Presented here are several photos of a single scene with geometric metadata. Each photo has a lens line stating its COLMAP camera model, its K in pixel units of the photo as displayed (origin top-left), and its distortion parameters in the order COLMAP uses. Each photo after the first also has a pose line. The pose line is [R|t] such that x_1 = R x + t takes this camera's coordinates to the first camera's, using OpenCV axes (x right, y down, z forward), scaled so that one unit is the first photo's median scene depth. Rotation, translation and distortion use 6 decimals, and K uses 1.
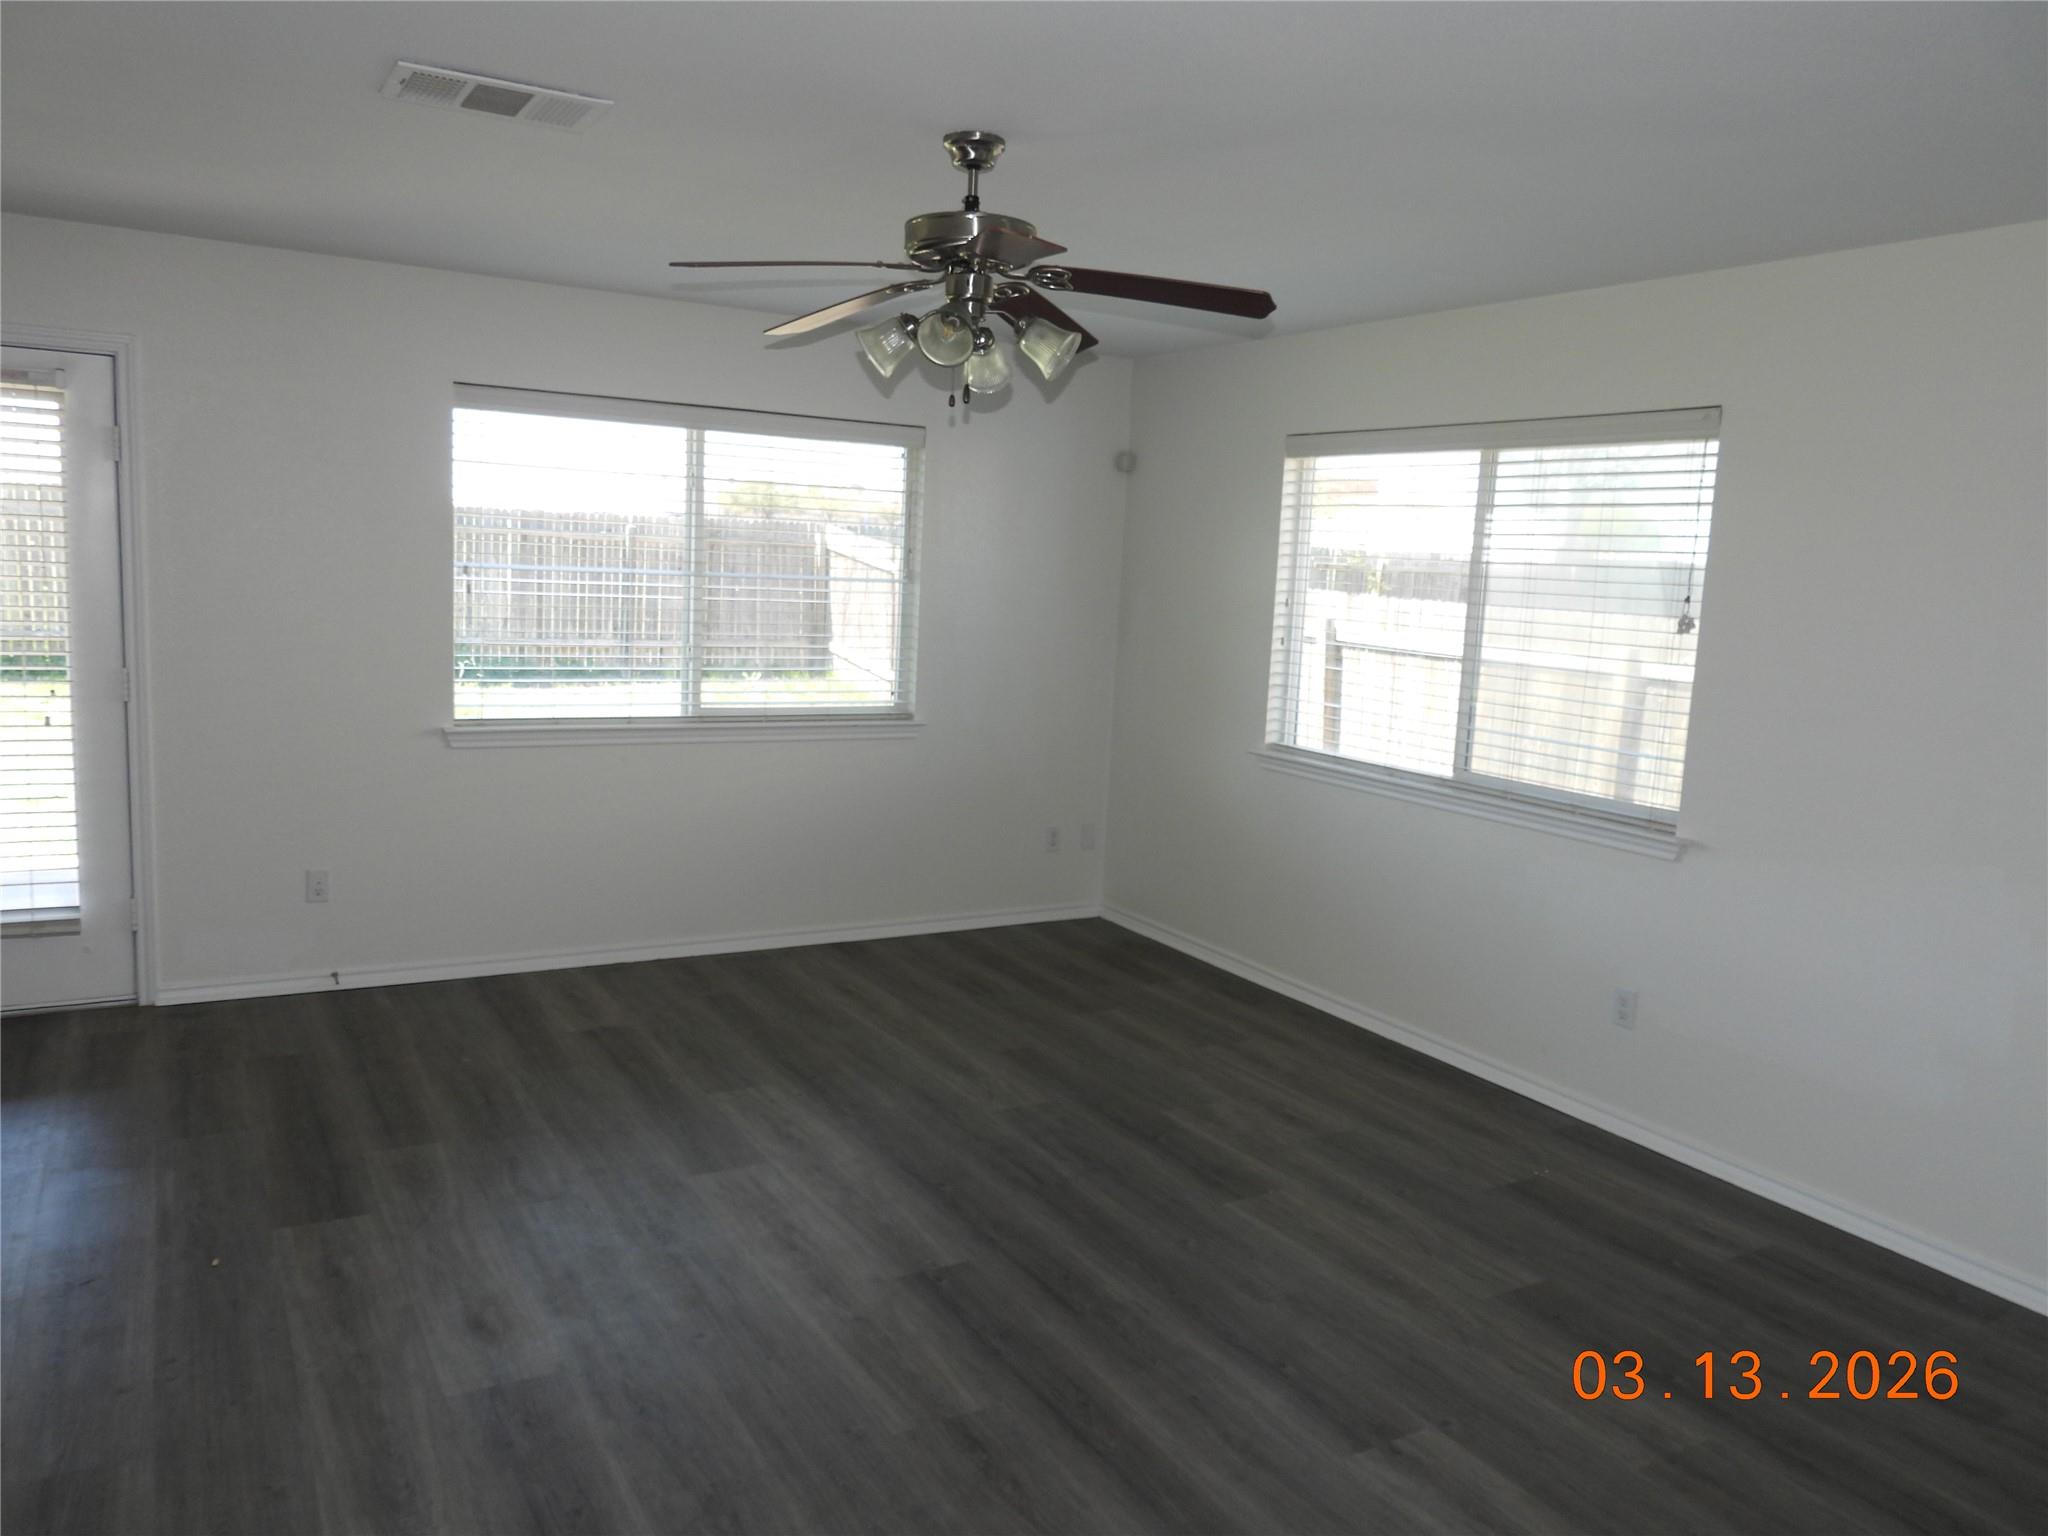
lens RADIAL K [[1447.2, 0, 1024.0], [0, 1447.2, 768.0], [0, 0, 1]] dist [-0.009637, -0.005107]
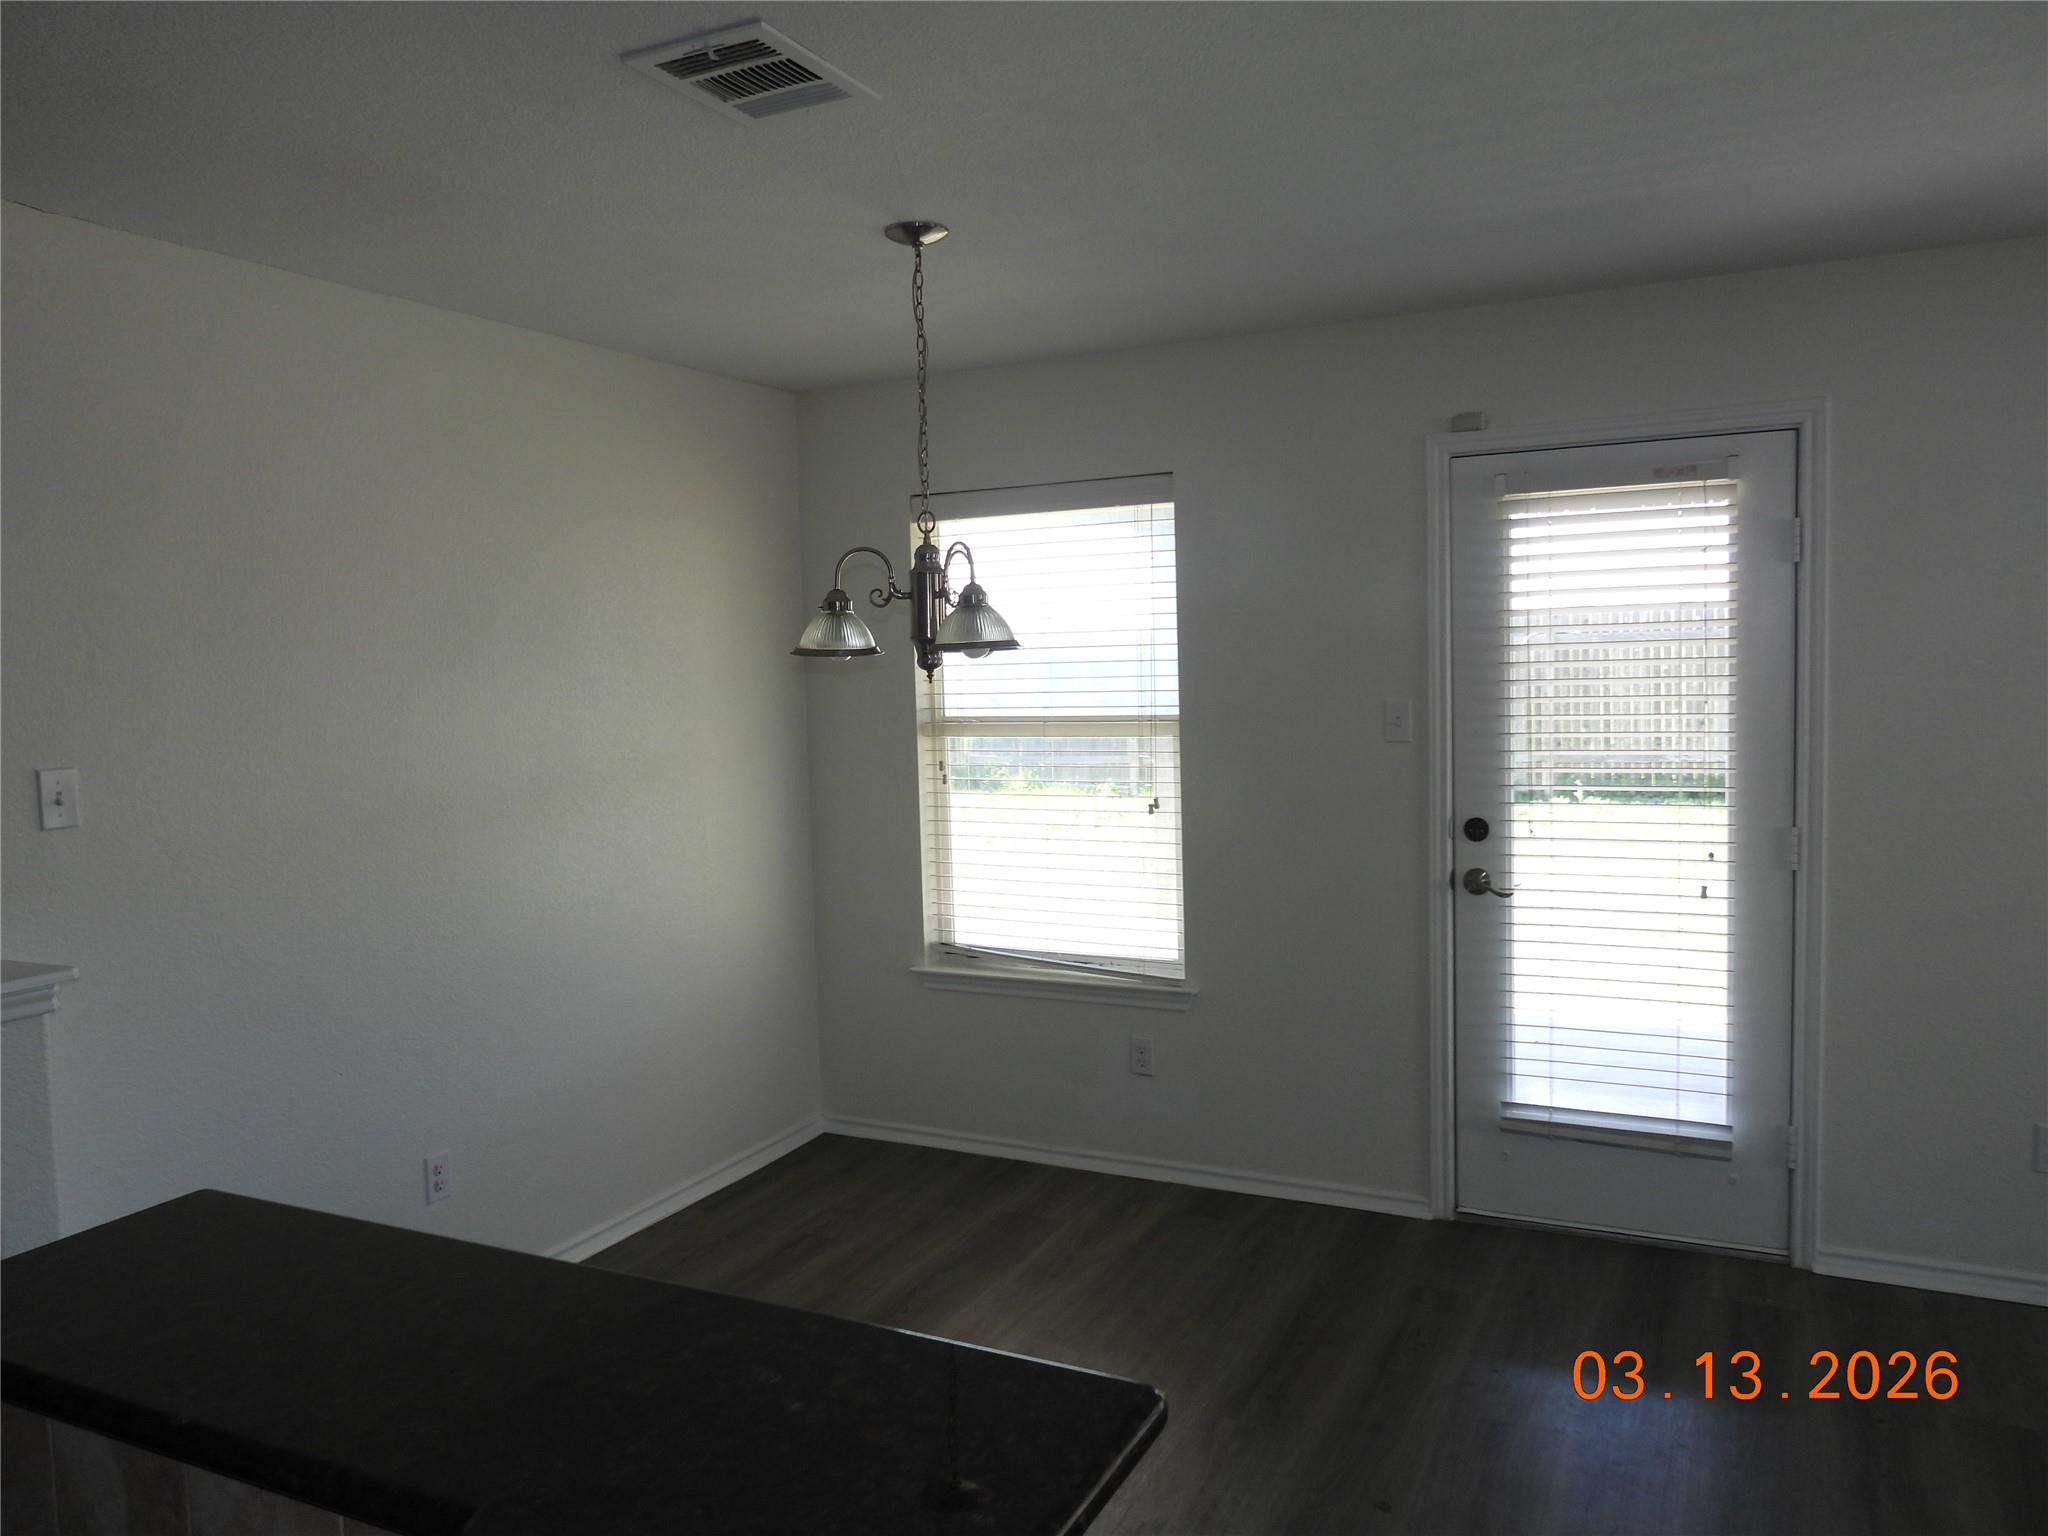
lens RADIAL K [[1553.8, 0, 1024.0], [0, 1553.8, 768.0], [0, 0, 1]] dist [-0.009304, -0.003827]
pose [[0.530722, 0.011547, -0.847467, -0.138128], [-0.054067, 0.998332, -0.020257, -0.061522], [0.845820, 0.056571, 0.530461, 0.205568]]
